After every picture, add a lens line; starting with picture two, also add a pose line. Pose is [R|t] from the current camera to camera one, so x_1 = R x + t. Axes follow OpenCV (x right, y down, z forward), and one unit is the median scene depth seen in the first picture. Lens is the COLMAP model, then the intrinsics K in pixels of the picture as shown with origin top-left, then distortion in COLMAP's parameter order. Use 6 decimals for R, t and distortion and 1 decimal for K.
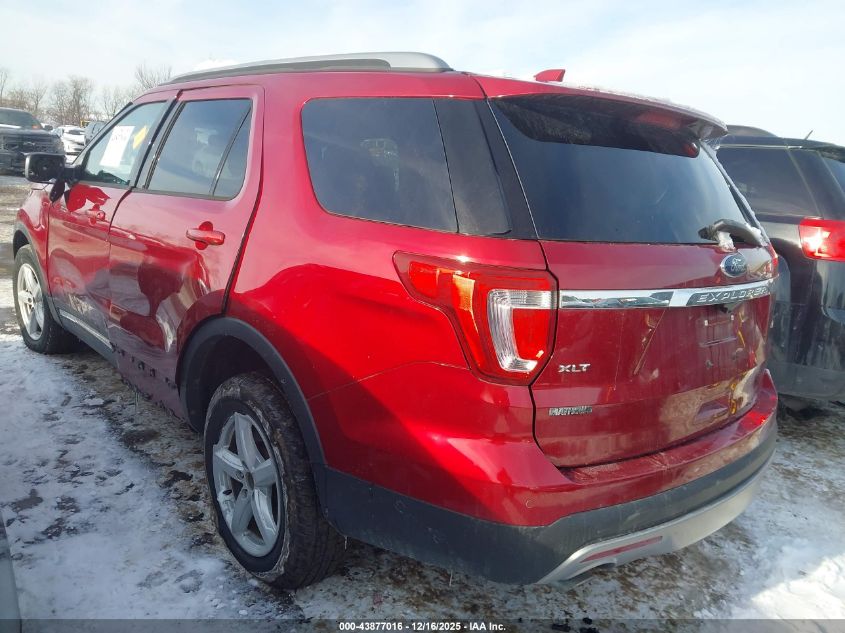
lens RADIAL K [[732.4, 0, 422.9], [0, 732.4, 288.5], [0, 0, 1]] dist [0.026775, -0.003663]
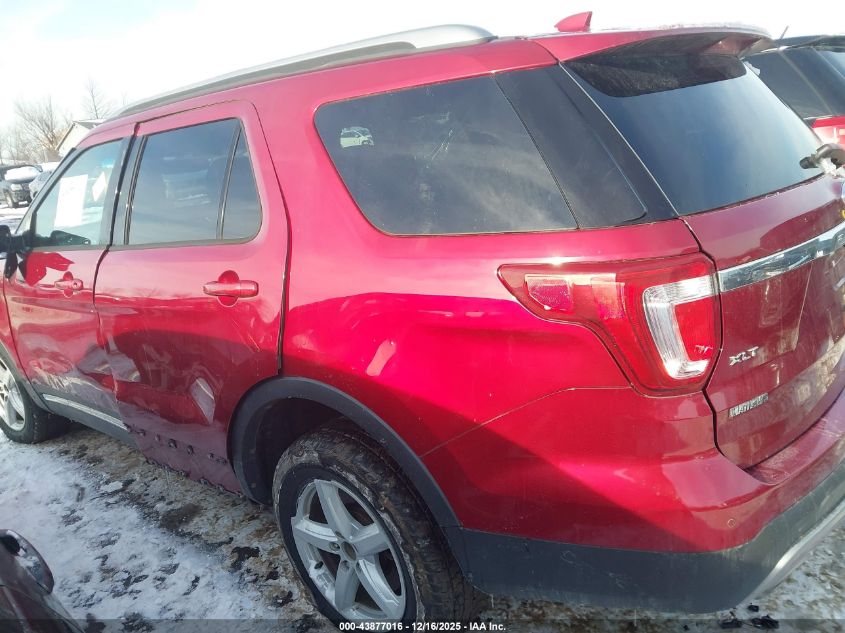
lens RADIAL K [[732.4, 0, 422.9], [0, 732.4, 288.5], [0, 0, 1]] dist [0.026775, -0.003663]
pose [[0.971348, -0.224485, 0.078030, -0.130273], [0.220740, 0.973847, 0.053811, -0.060836], [-0.088069, -0.035045, 0.995498, 0.118056]]
